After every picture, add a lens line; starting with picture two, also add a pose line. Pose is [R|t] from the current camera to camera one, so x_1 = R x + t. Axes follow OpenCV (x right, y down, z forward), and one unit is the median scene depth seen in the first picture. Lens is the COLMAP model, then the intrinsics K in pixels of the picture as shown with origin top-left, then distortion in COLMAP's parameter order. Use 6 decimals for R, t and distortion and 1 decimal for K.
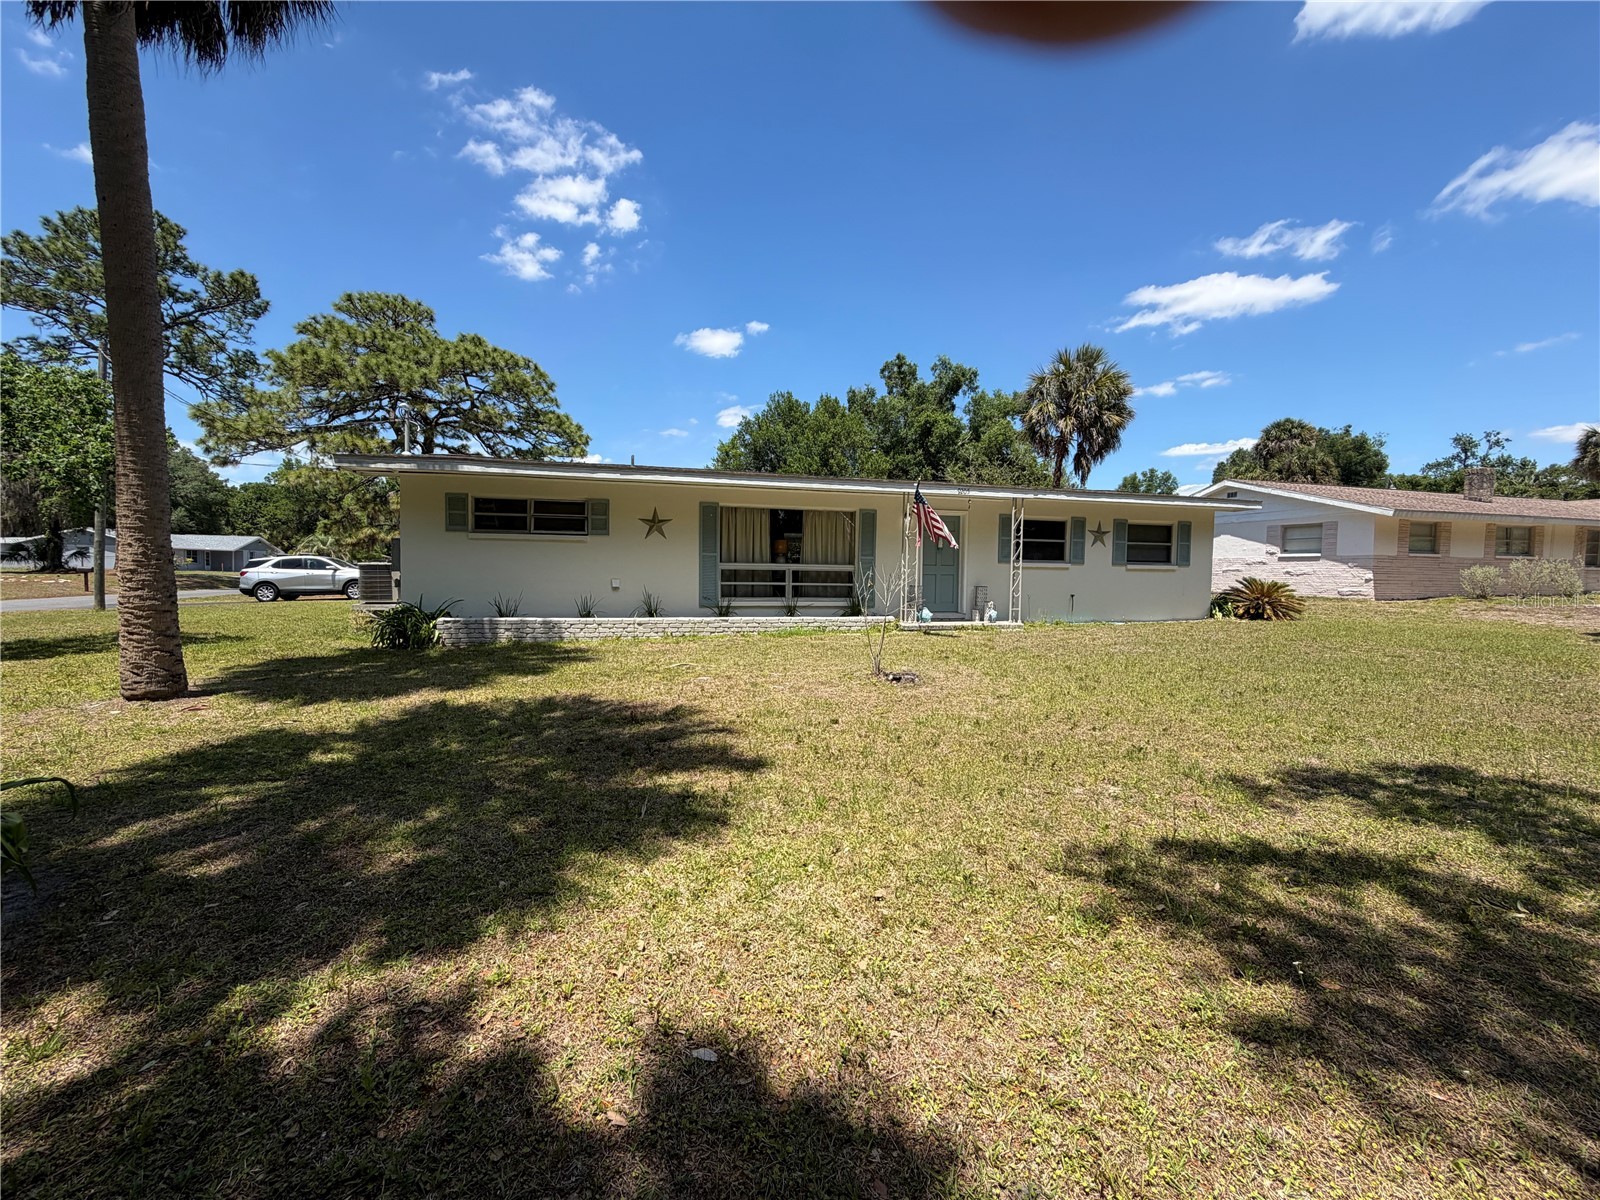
lens RADIAL K [[644.2, 0, 789.4], [0, 644.2, 598.6], [0, 0, 1]] dist [-0.003947, -0.000286]
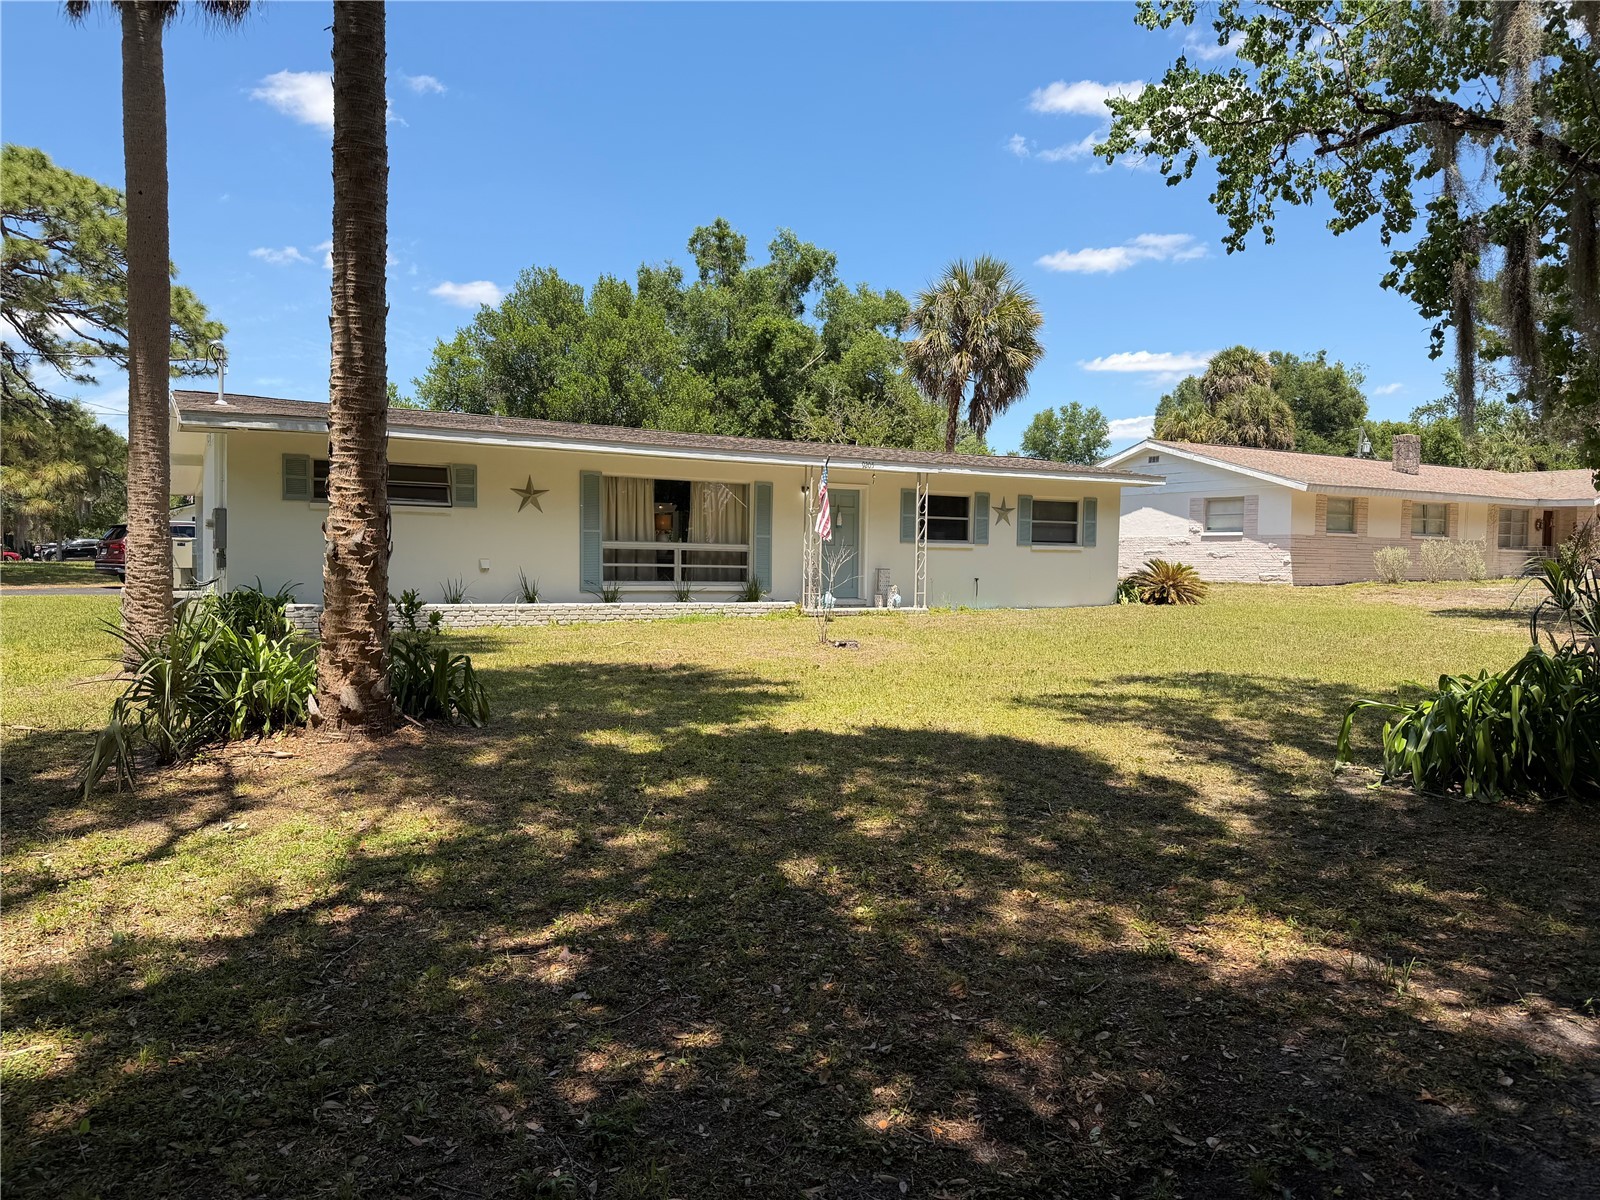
lens RADIAL K [[1132.7, 0, 800.0], [0, 1132.7, 600.0], [0, 0, 1]] dist [0.080340, -0.112630]
pose [[0.963116, -0.008629, 0.268949, -0.159961], [0.009318, 0.999956, -0.001285, 0.017316], [-0.268926, 0.003744, 0.963154, -0.327612]]
